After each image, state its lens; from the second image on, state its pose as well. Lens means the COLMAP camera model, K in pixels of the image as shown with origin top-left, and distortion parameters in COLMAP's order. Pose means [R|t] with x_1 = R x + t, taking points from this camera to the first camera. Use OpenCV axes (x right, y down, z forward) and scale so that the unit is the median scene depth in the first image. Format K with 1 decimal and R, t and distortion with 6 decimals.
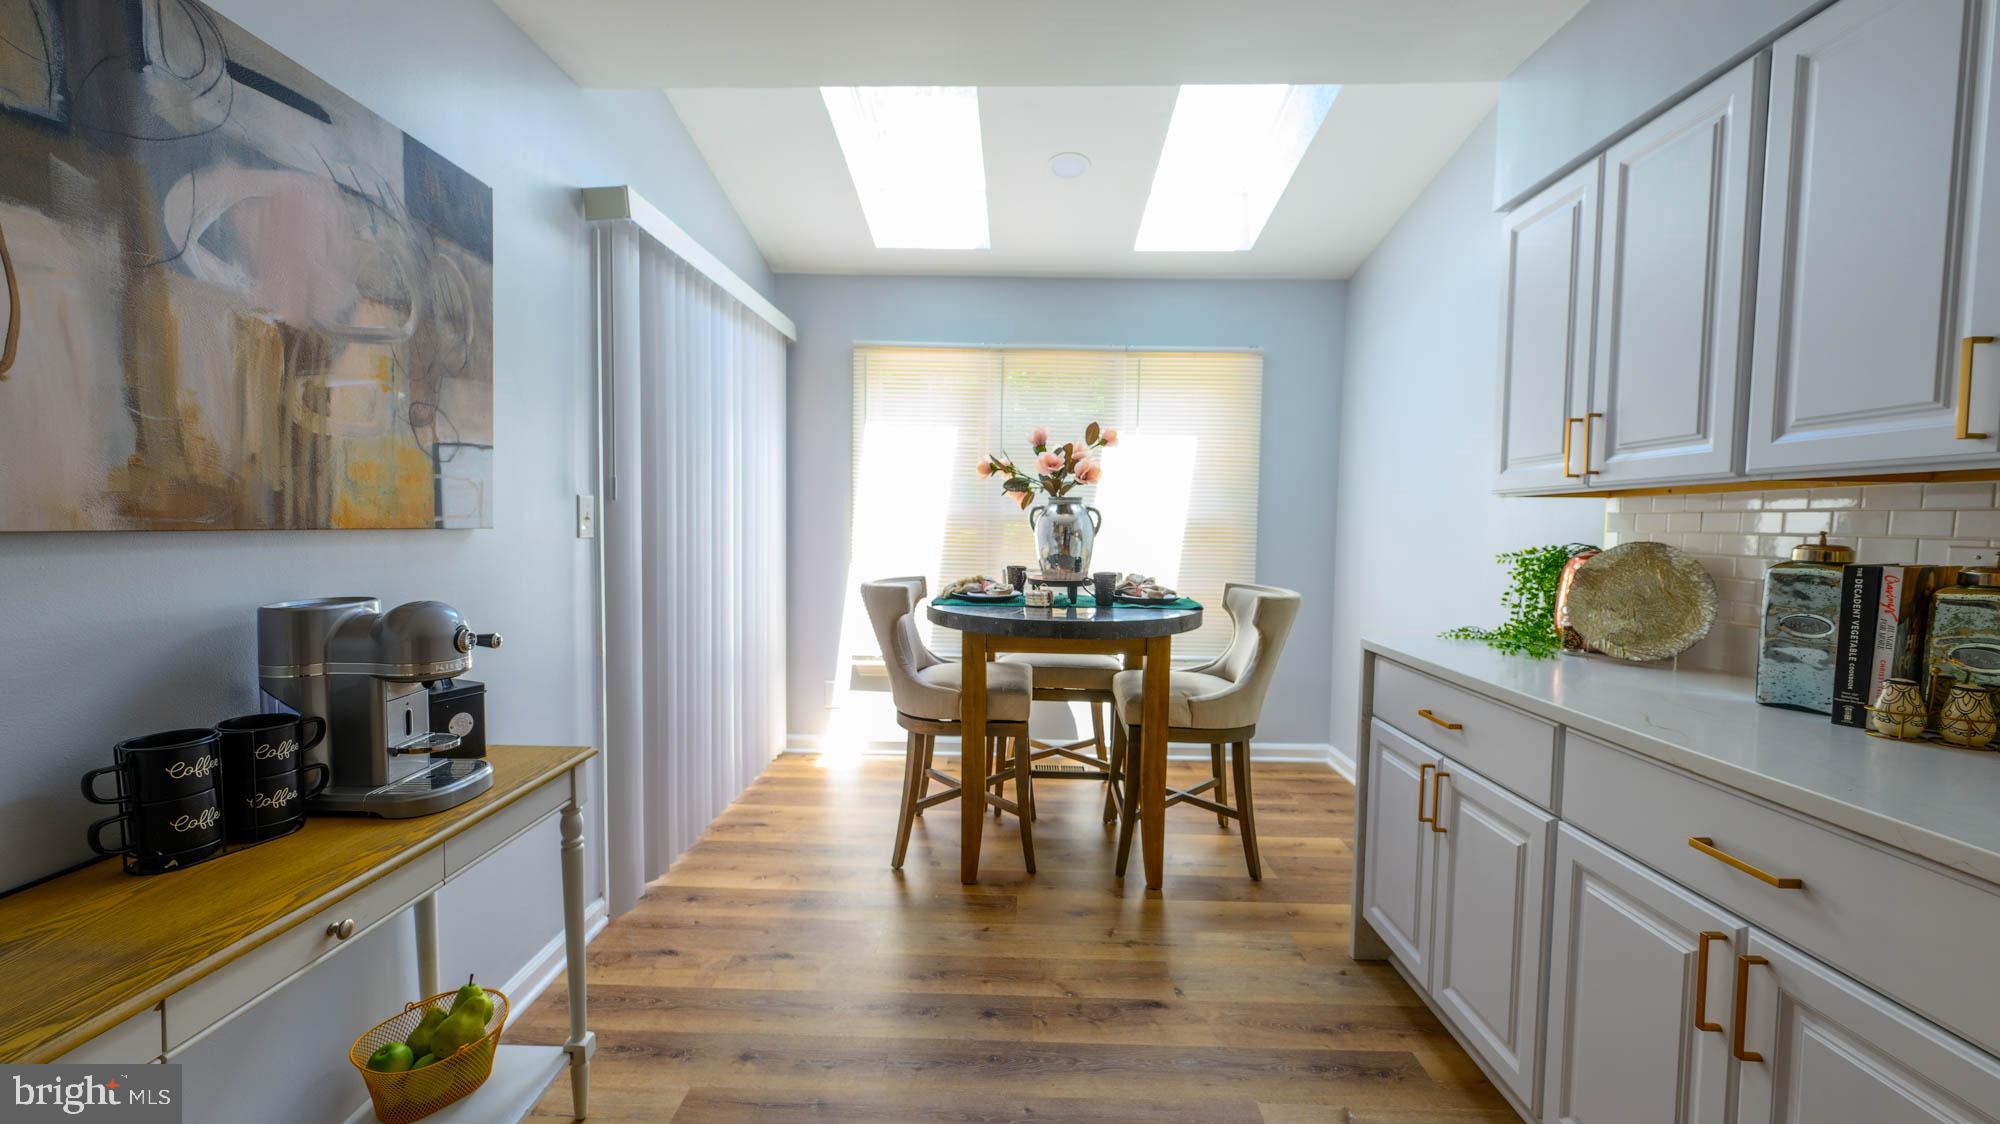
lens RADIAL K [[798.4, 0, 1002.9], [0, 798.4, 567.2], [0, 0, 1]] dist [0.001069, -0.000133]
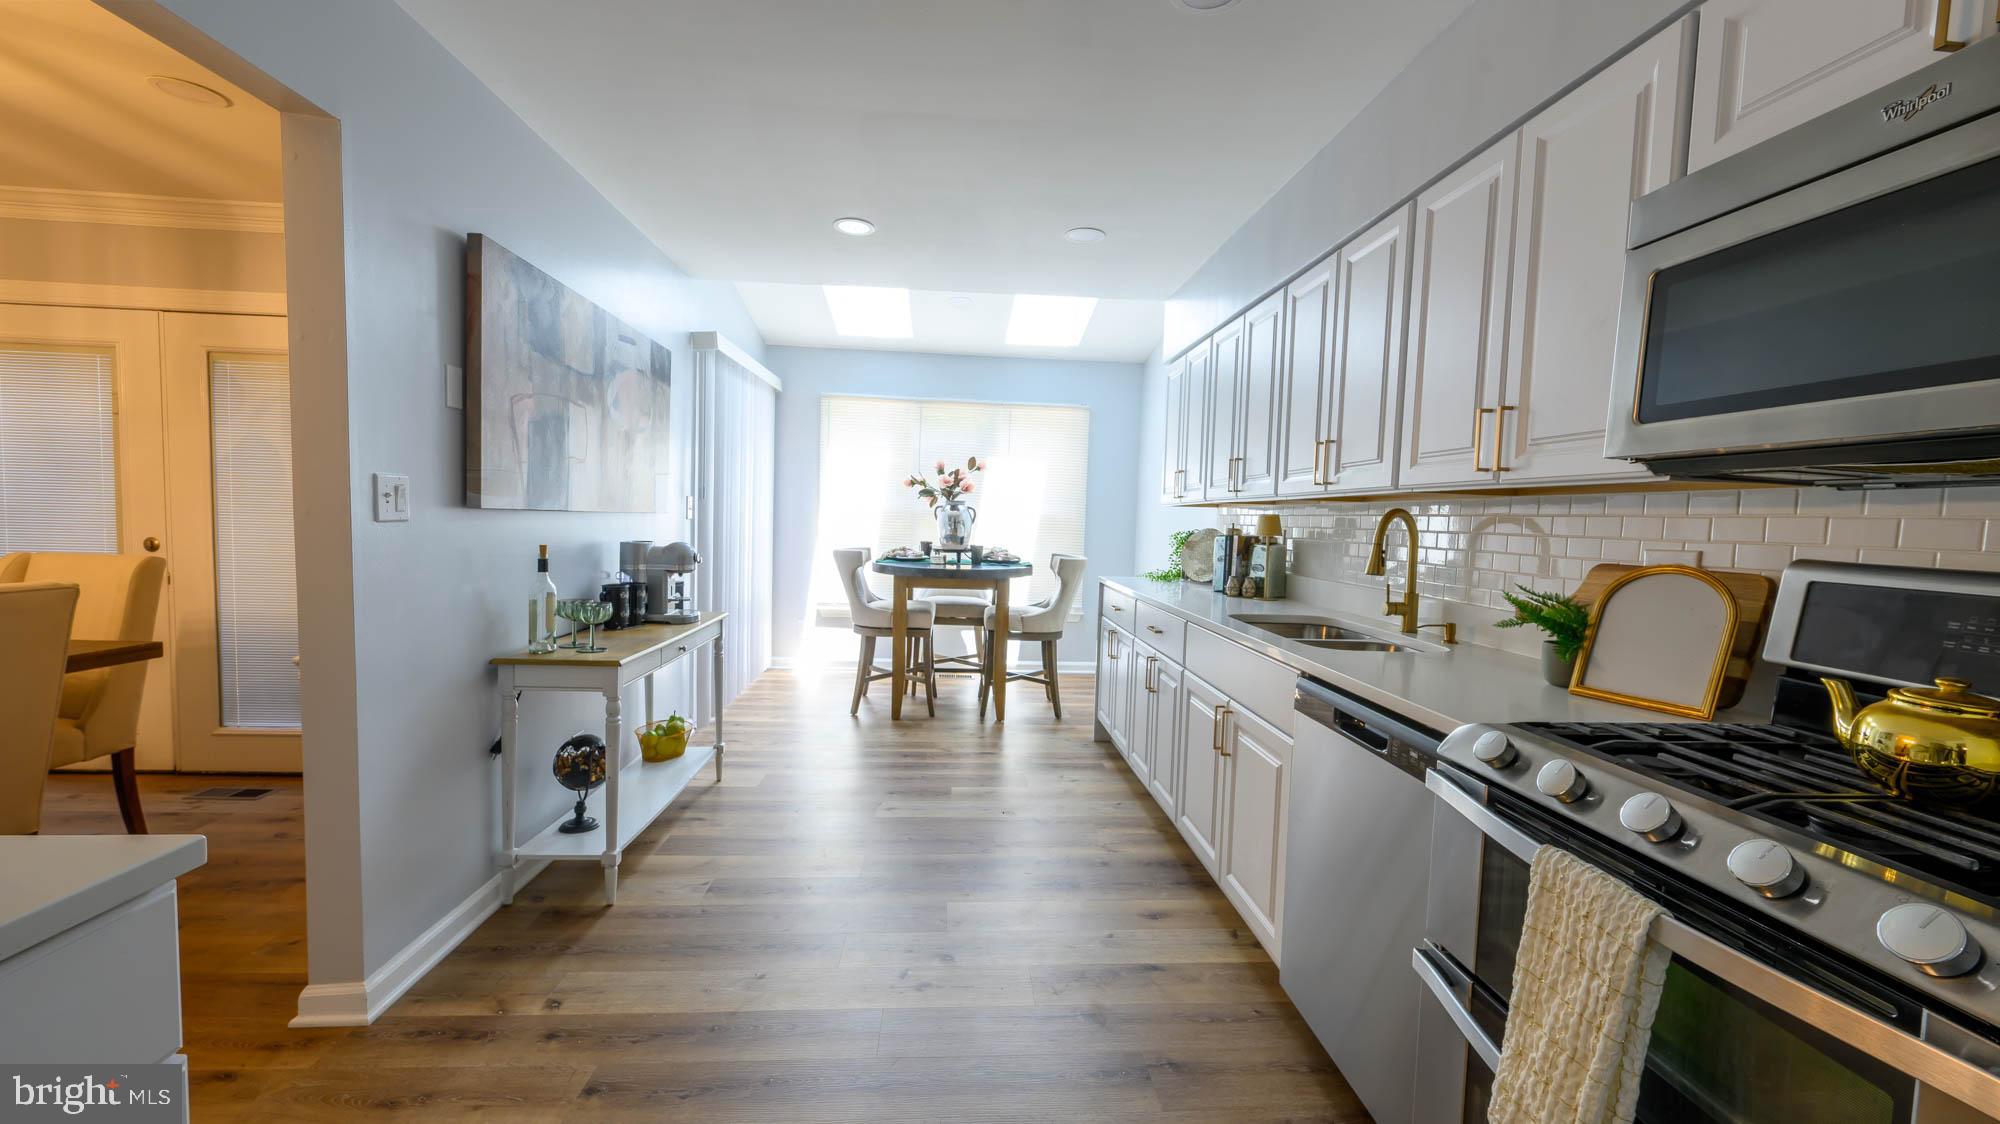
lens RADIAL K [[803.9, 0, 1003.4], [0, 803.9, 566.0], [0, 0, 1]] dist [0.001581, -0.000044]
pose [[0.995669, 0.012059, 0.092189, 0.025631], [-0.012489, 0.999914, 0.004090, 0.045339], [-0.092131, -0.005223, 0.995733, -0.757687]]
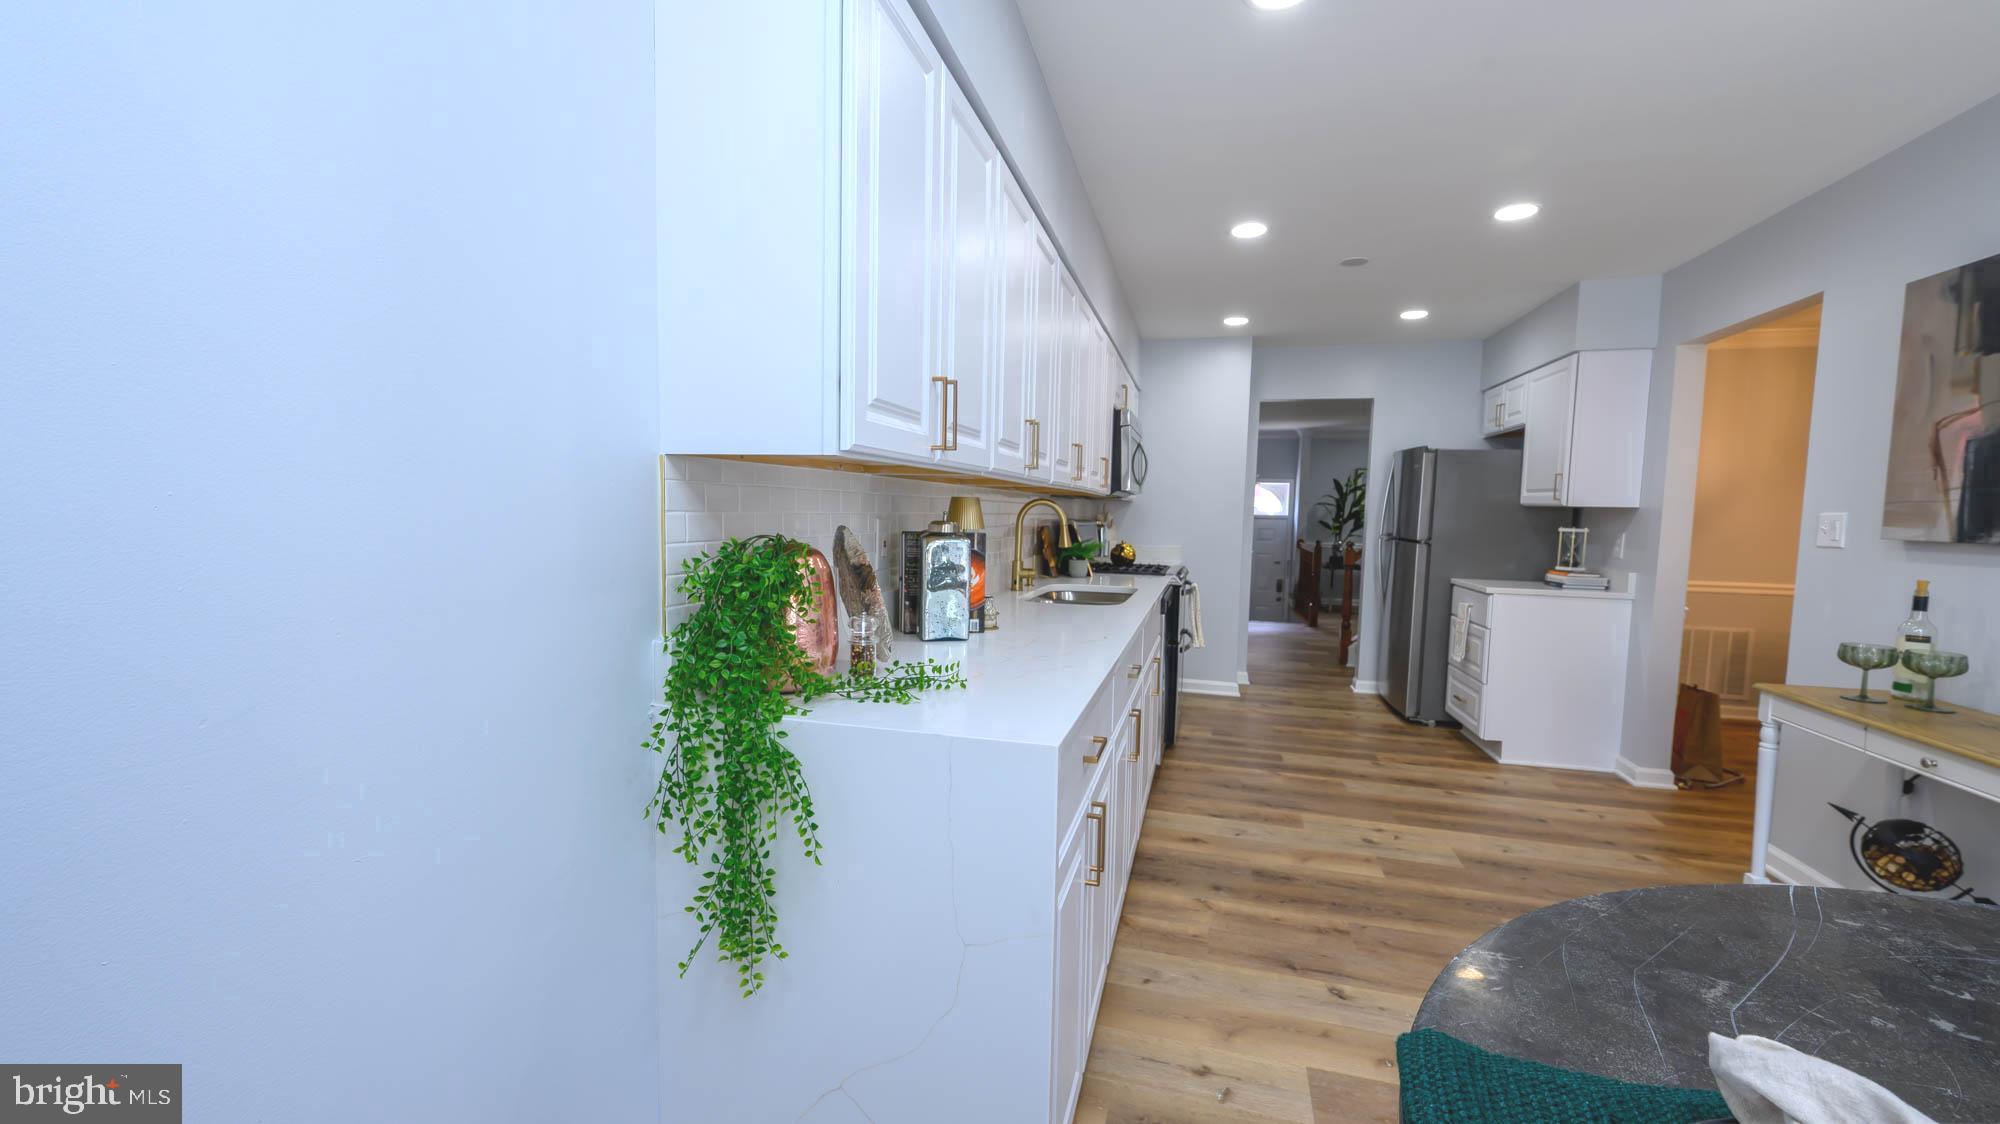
lens RADIAL K [[792.1, 0, 1003.3], [0, 792.1, 564.7], [0, 0, 1]] dist [0.001272, 0.000202]
pose [[-0.970490, -0.050876, 0.235714, 0.299589], [-0.020493, 0.991355, 0.129599, -0.068232], [-0.240270, 0.120944, -0.963142, 1.177943]]
